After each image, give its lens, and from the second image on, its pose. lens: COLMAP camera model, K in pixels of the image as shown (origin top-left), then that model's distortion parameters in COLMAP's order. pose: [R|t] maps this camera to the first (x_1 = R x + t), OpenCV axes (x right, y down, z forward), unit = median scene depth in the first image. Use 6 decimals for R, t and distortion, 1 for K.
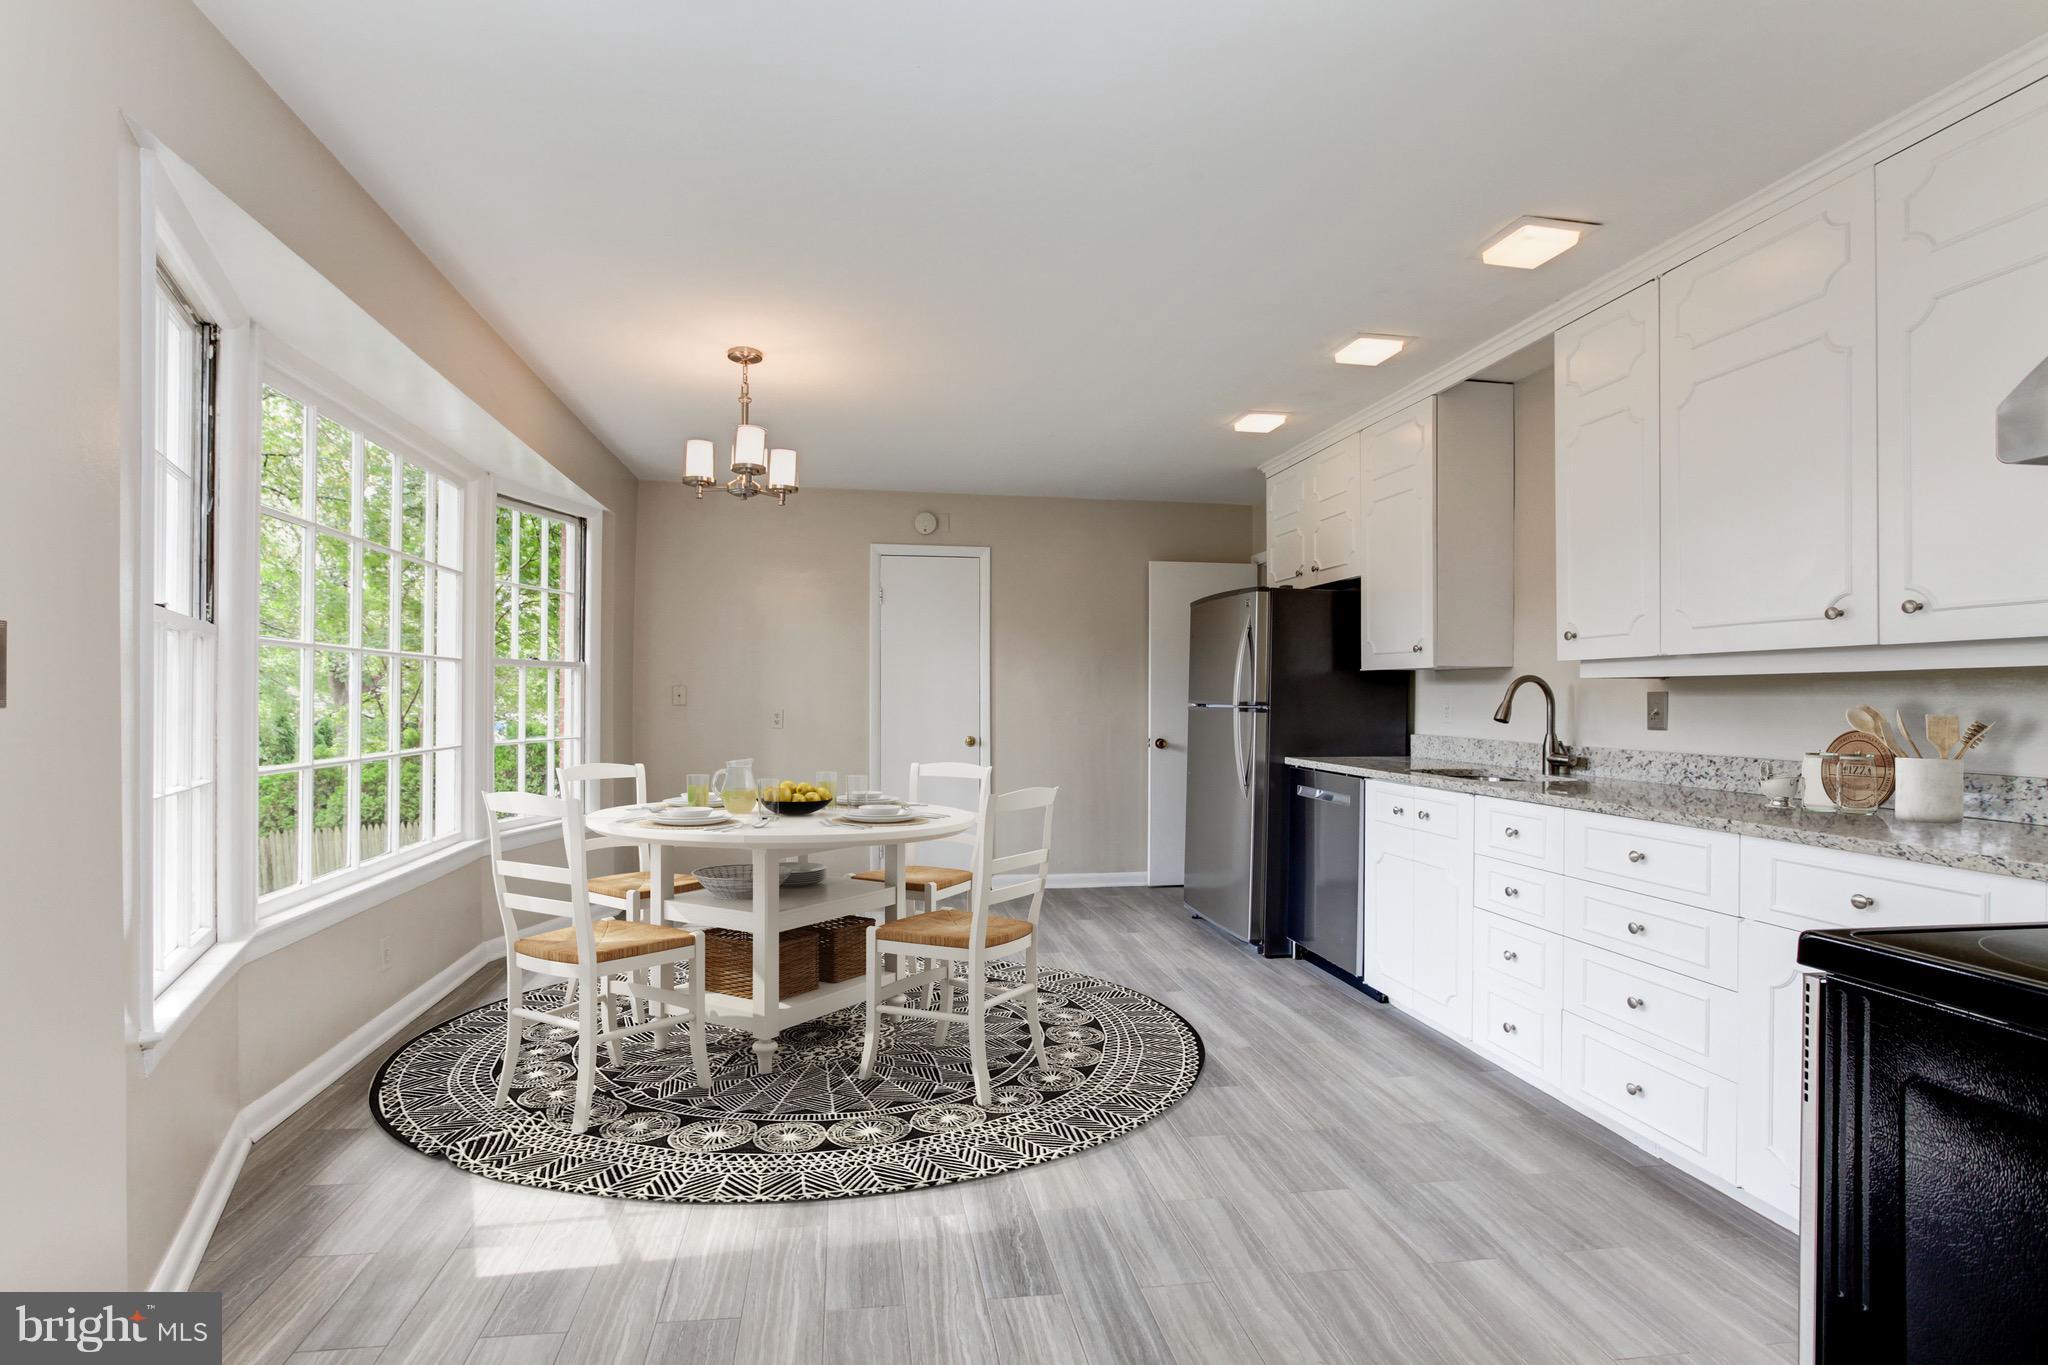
lens RADIAL K [[936.0, 0, 1019.0], [0, 936.0, 693.5], [0, 0, 1]] dist [-0.003365, 0.001669]
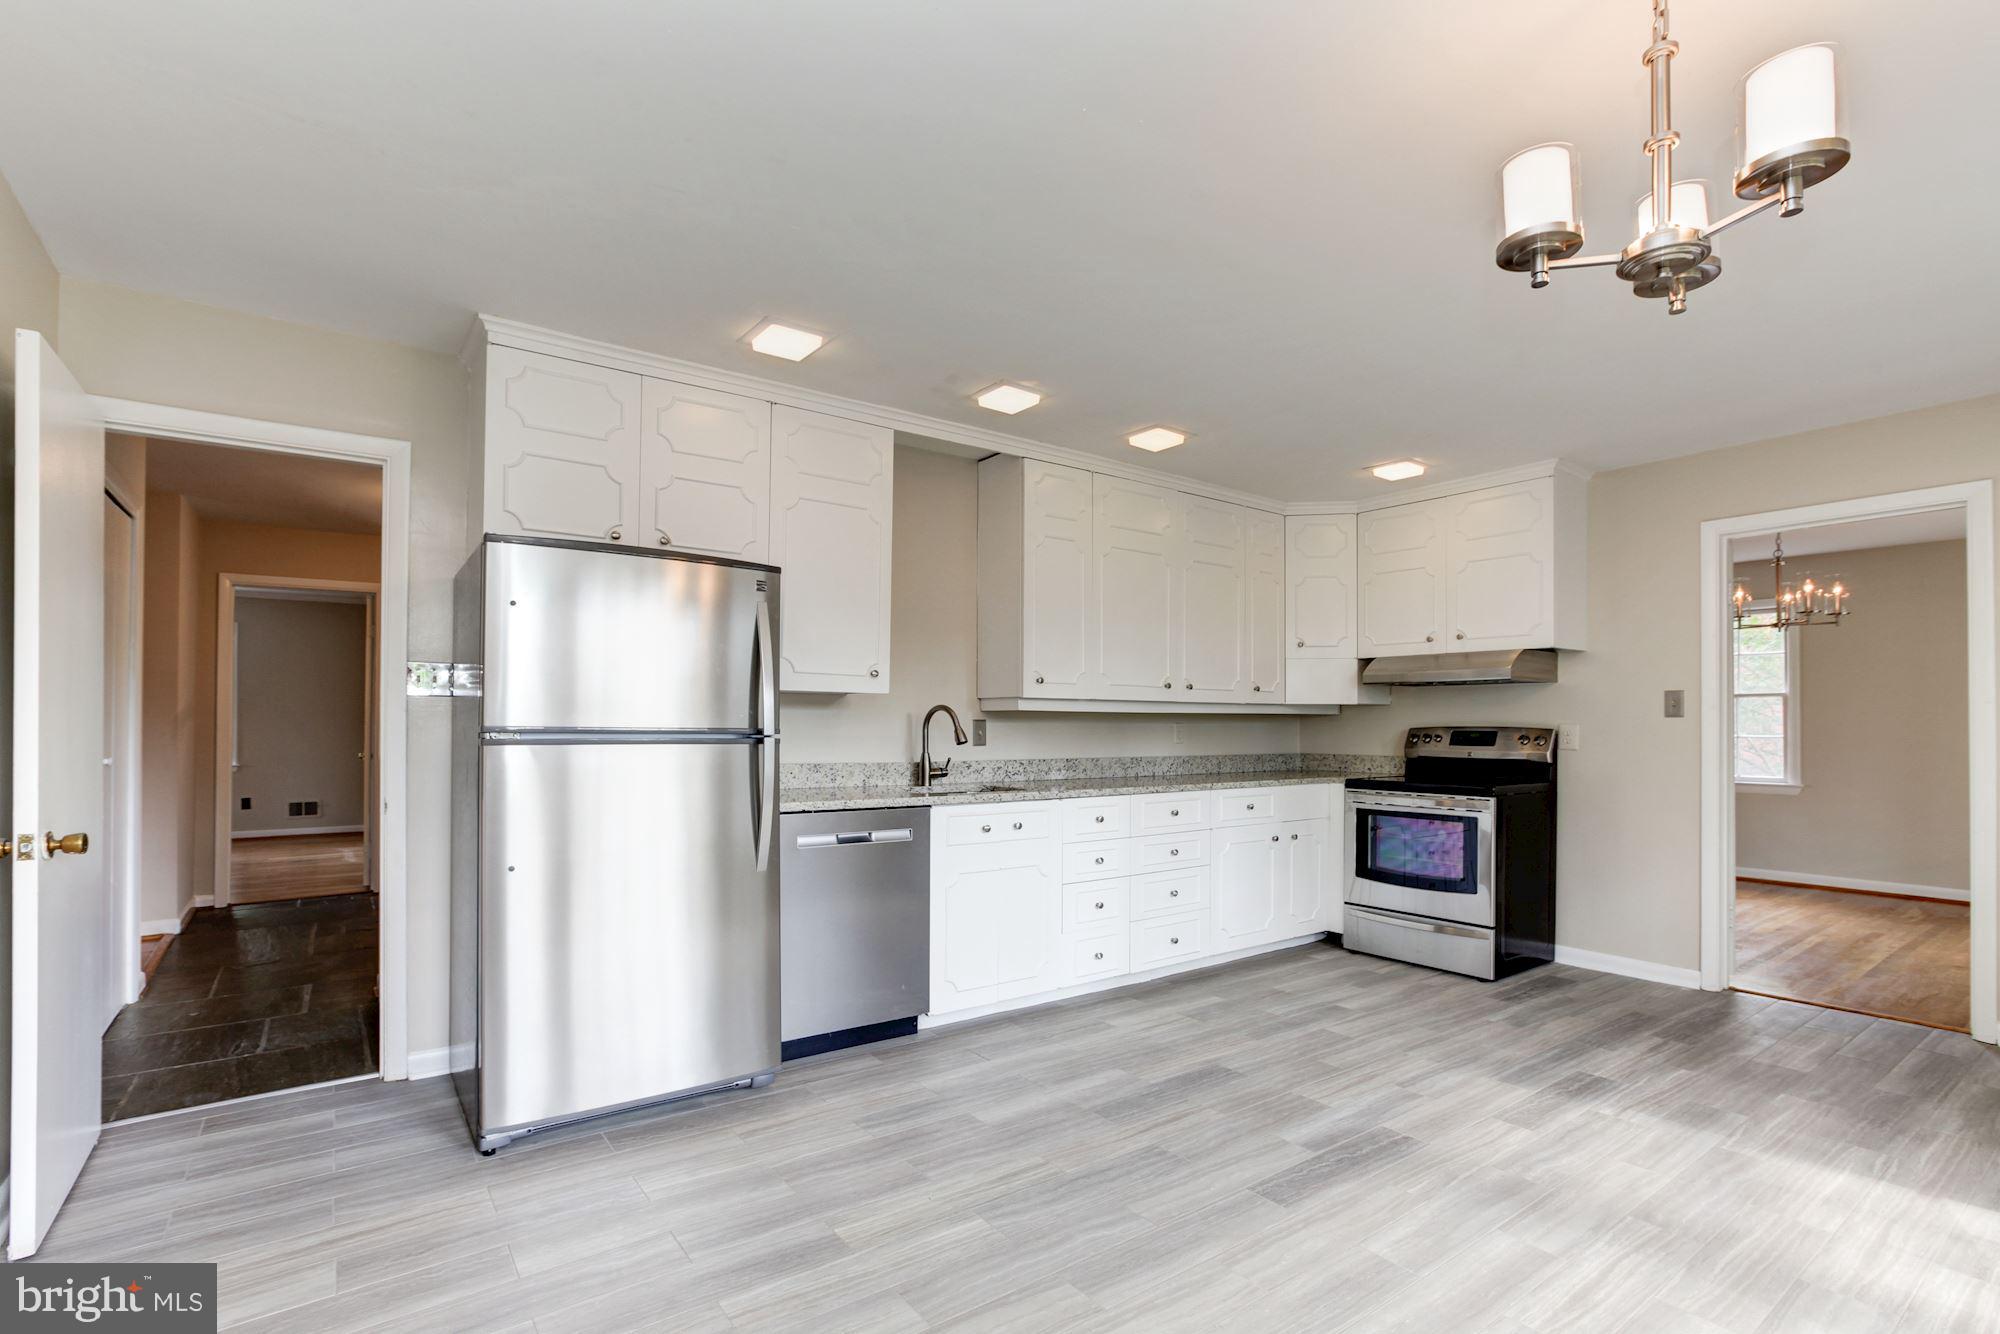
lens RADIAL K [[914.0, 0, 965.6], [0, 914.0, 724.3], [0, 0, 1]] dist [-0.003365, 0.001669]
pose [[-0.409983, 0.000752, 0.912093, -0.663183], [-0.007436, 0.999964, -0.004167, 0.013266], [-0.912063, -0.008490, -0.409962, 1.765073]]
